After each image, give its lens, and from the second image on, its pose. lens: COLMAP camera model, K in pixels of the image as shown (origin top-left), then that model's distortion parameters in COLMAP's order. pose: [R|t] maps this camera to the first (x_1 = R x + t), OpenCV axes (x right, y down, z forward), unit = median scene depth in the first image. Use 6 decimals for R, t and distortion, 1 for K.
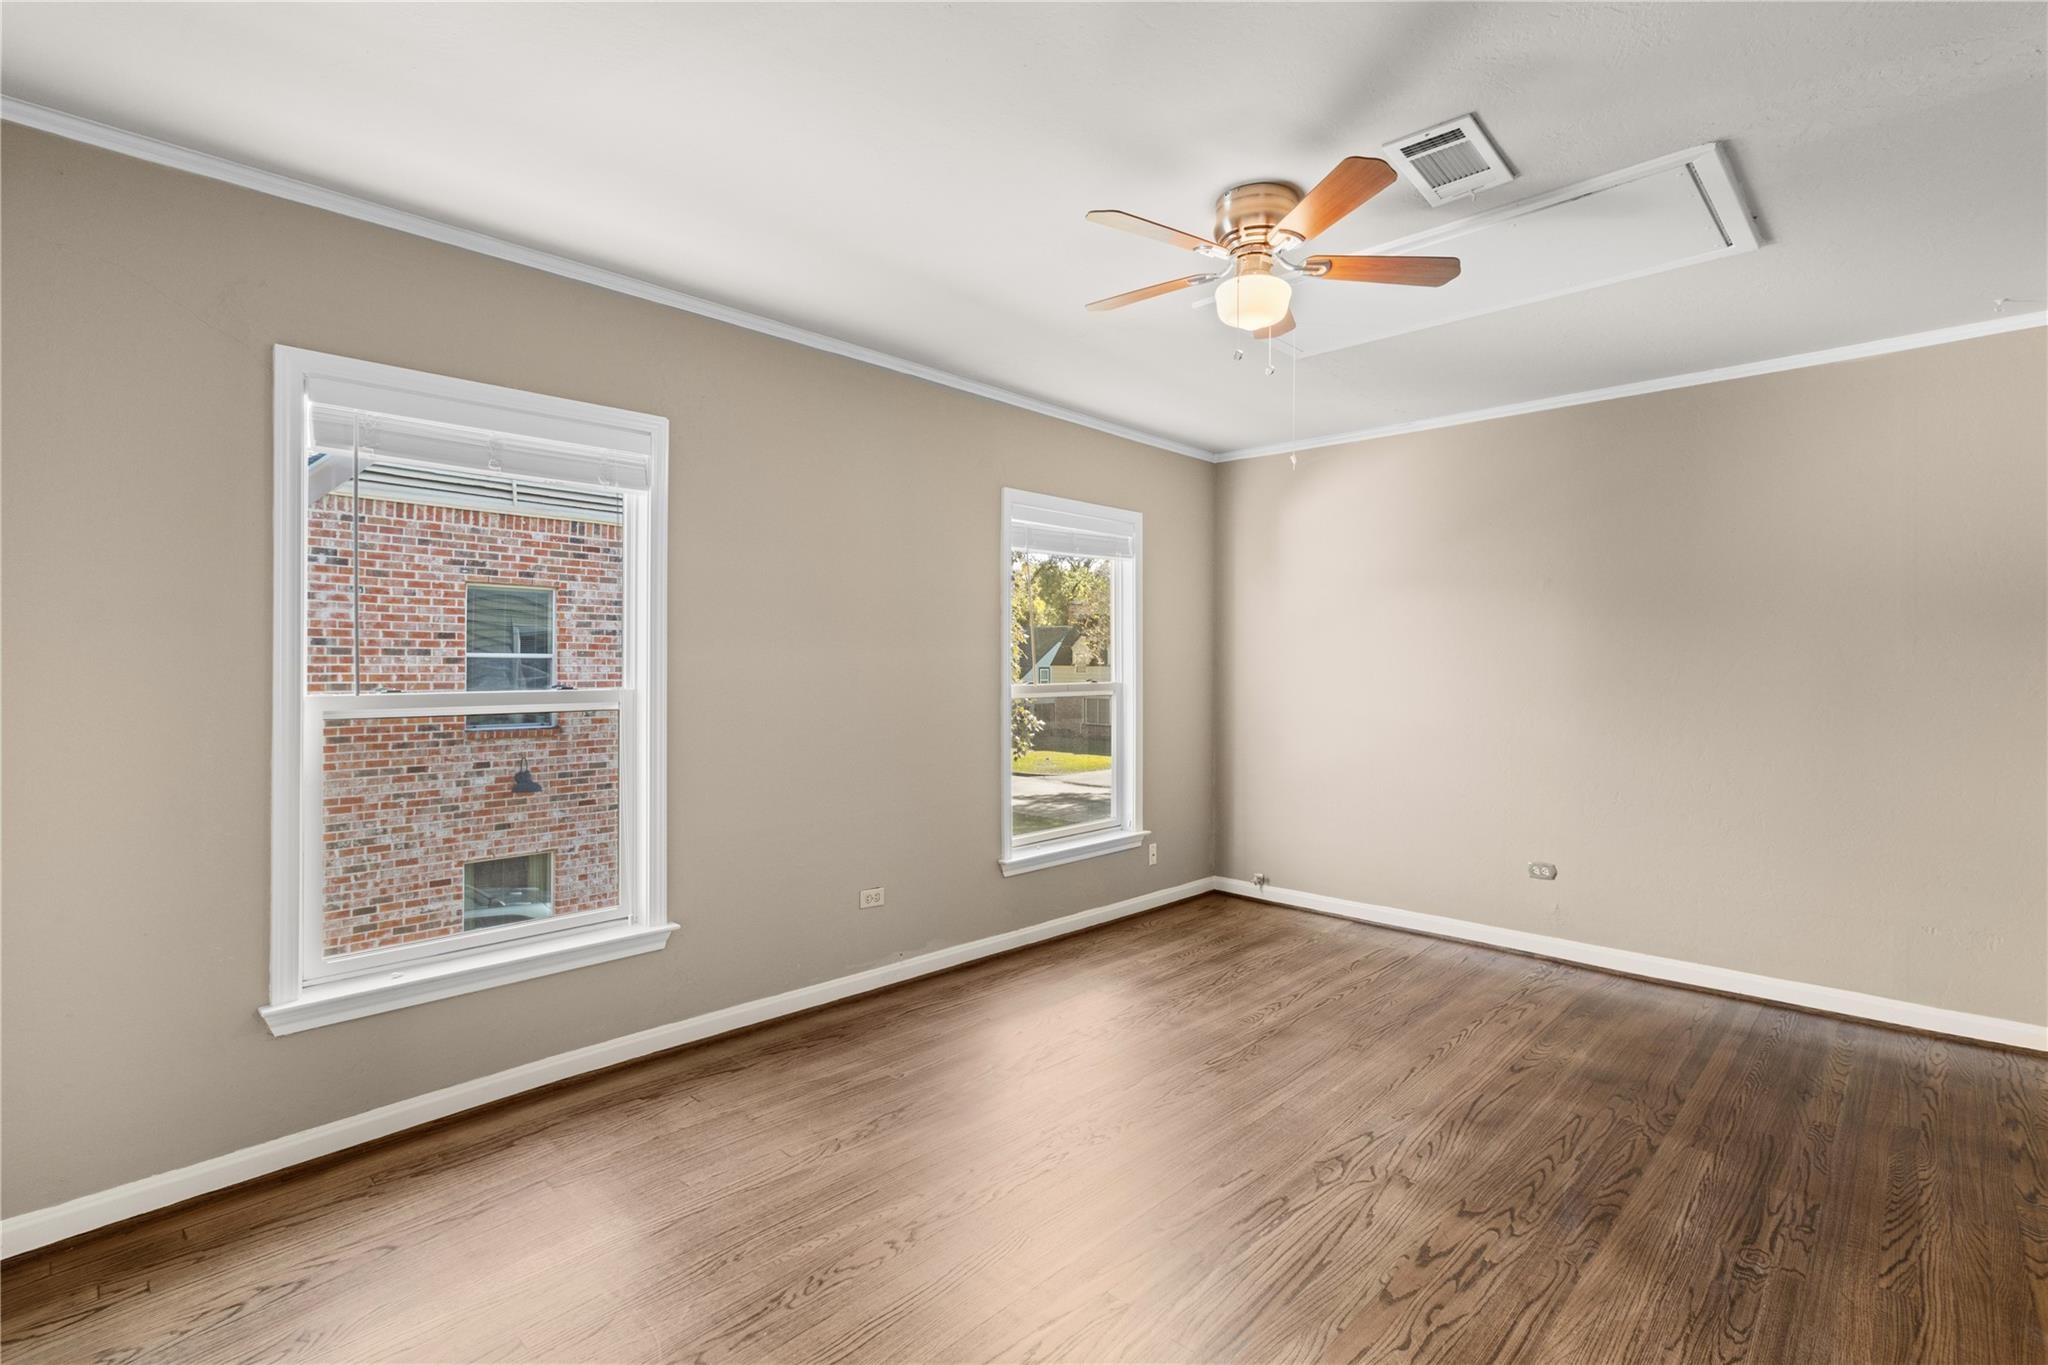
lens RADIAL K [[962.6, 0, 1028.3], [0, 962.6, 658.5], [0, 0, 1]] dist [0.000409, -0.000206]
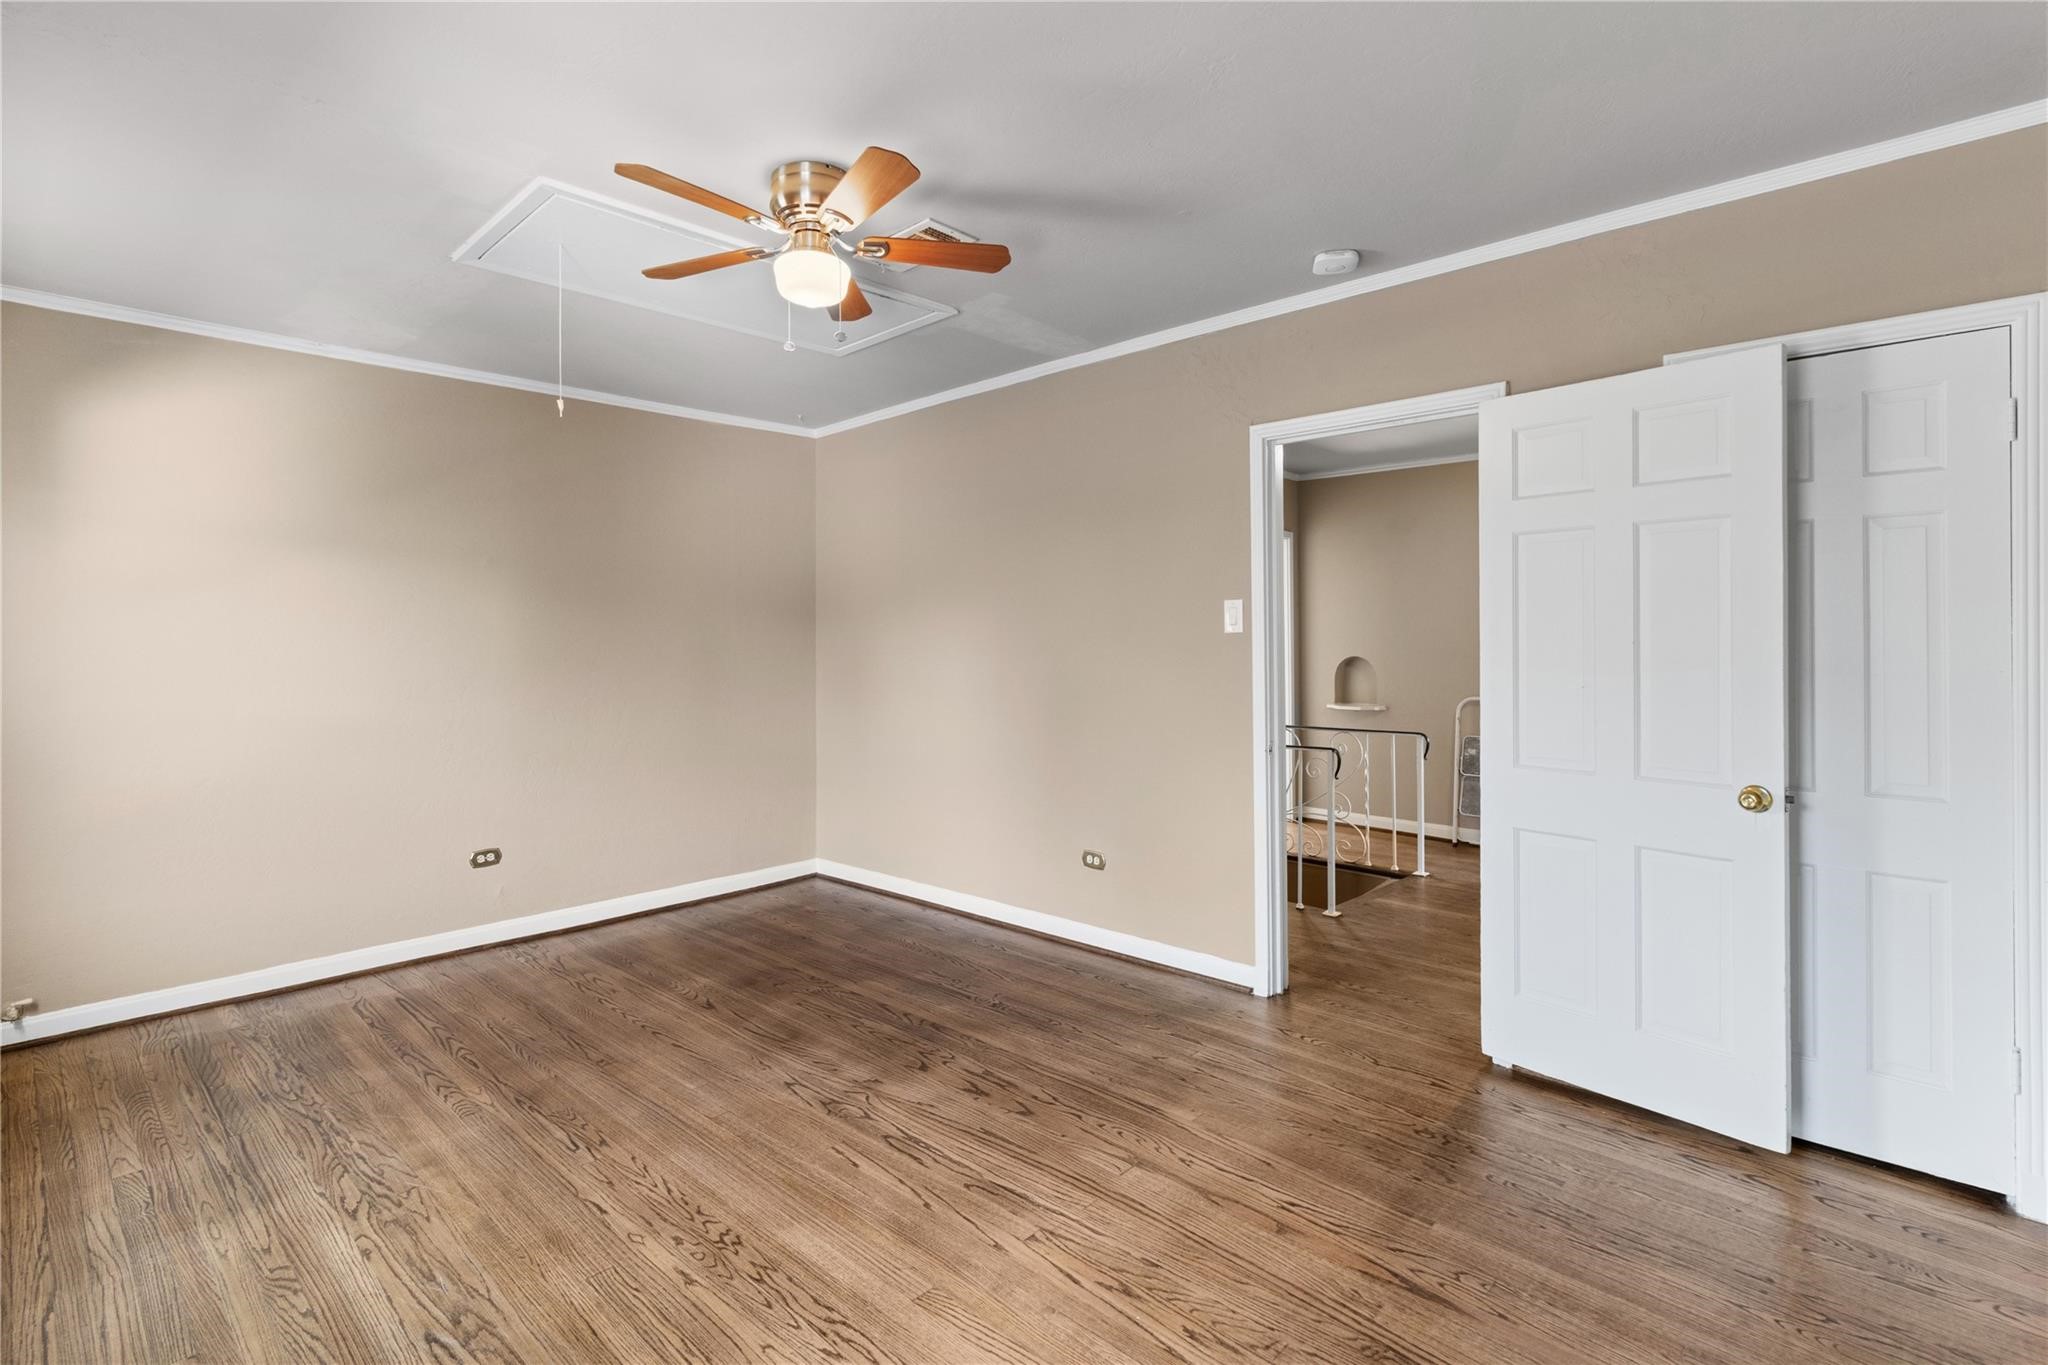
lens RADIAL K [[962.6, 0, 1028.3], [0, 962.6, 658.5], [0, 0, 1]] dist [0.000409, -0.000206]
pose [[-0.010195, -0.021805, 0.999710, -0.621043], [-0.000189, 0.999762, 0.021805, -0.005220], [-0.999948, 0.000034, -0.010196, 0.644293]]
